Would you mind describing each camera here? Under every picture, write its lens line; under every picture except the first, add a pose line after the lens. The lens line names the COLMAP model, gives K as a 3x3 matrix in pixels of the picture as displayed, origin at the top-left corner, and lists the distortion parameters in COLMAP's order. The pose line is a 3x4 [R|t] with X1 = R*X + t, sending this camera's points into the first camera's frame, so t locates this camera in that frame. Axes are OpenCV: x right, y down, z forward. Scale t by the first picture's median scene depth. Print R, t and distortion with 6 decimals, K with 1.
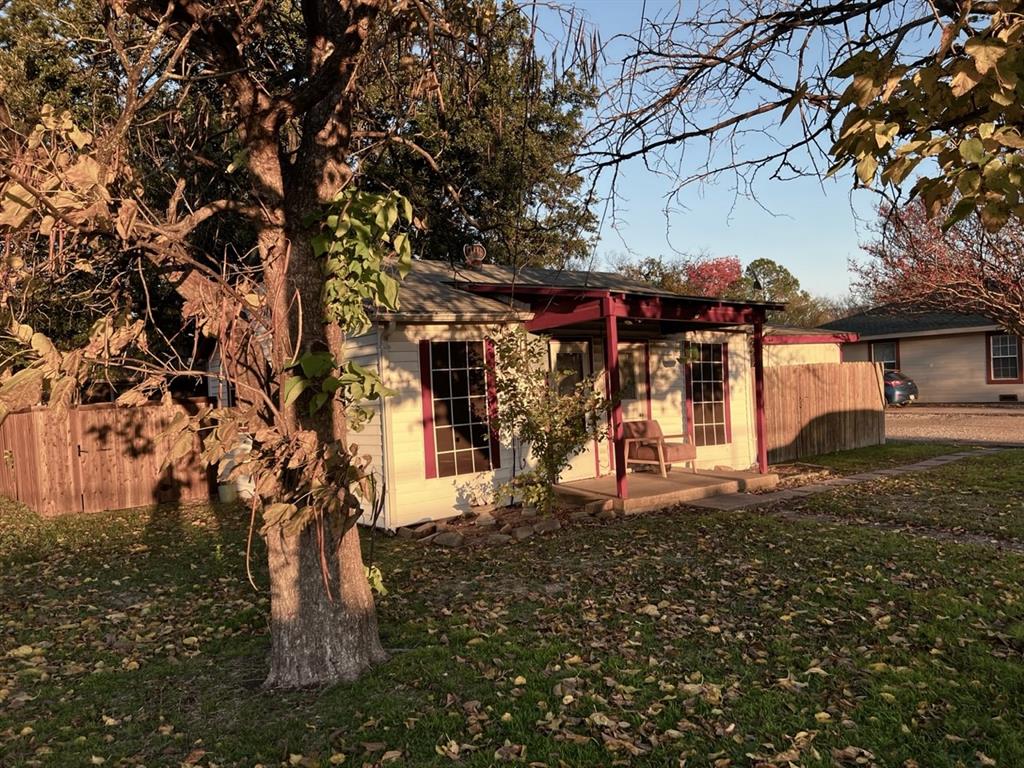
lens RADIAL K [[773.2, 0, 512.0], [0, 773.2, 384.0], [0, 0, 1]] dist [0.000594, 0.000240]
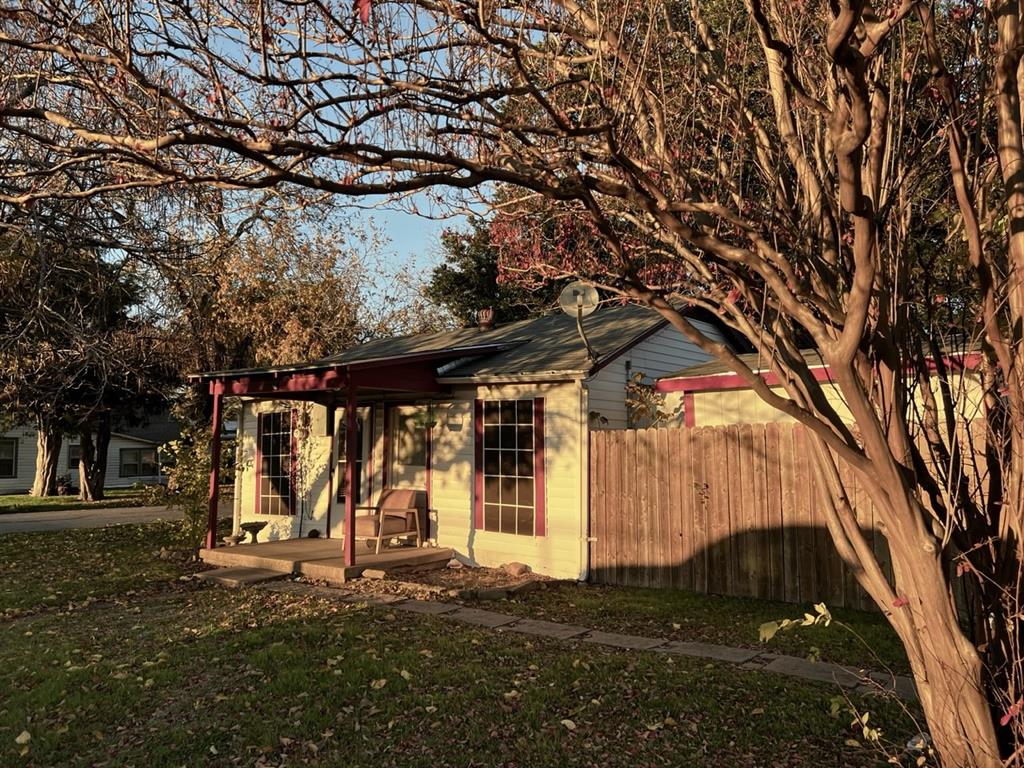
lens RADIAL K [[773.2, 0, 512.0], [0, 773.2, 384.0], [0, 0, 1]] dist [0.000594, 0.000240]
pose [[0.270959, -0.031141, -0.962087, 1.034982], [0.009199, 0.999515, -0.029762, -0.049384], [0.962547, -0.000785, 0.271114, 0.827725]]
